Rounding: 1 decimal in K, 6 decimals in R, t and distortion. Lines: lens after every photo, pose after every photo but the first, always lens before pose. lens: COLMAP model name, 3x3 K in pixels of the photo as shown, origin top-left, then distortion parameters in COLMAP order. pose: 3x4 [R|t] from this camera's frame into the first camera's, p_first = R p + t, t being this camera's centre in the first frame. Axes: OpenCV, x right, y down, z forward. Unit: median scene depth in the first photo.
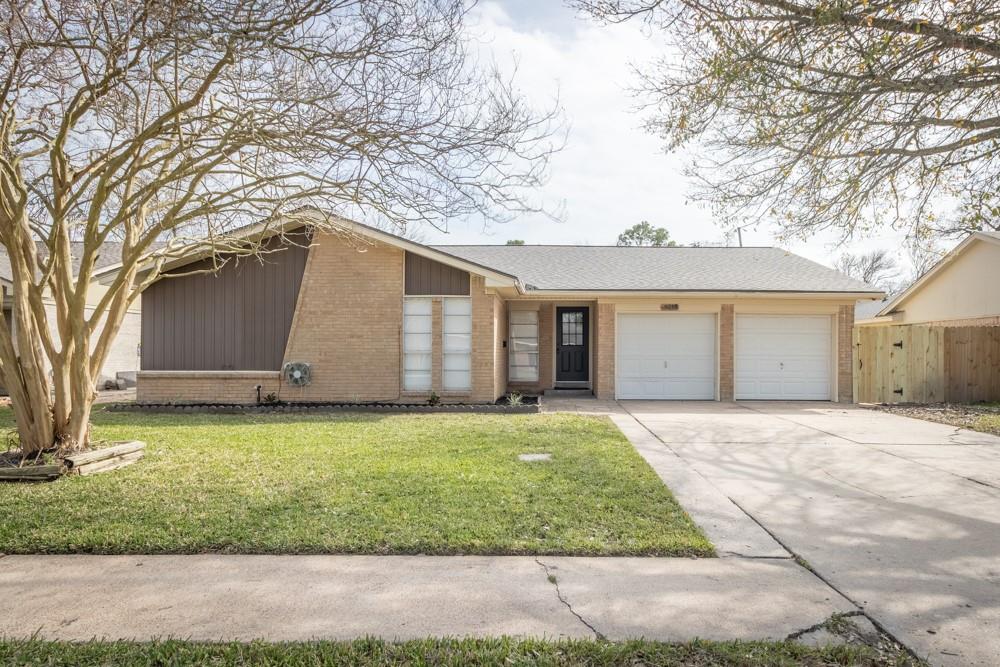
lens RADIAL K [[560.1, 0, 500.1], [0, 560.1, 335.8], [0, 0, 1]] dist [0.002974, 0.000258]
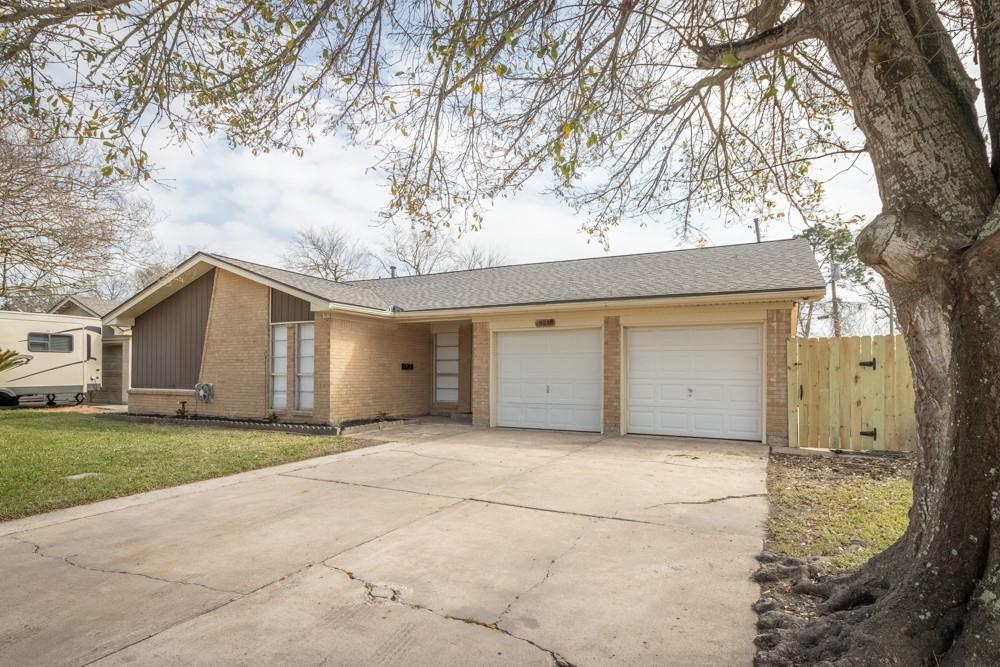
lens RADIAL K [[519.5, 0, 511.9], [0, 519.5, 369.6], [0, 0, 1]] dist [-0.000999, -0.000171]
pose [[0.891507, -0.004051, -0.452989, 0.621394], [0.012371, 0.999805, 0.015404, 0.008154], [0.452838, -0.019336, 0.891383, 0.258591]]
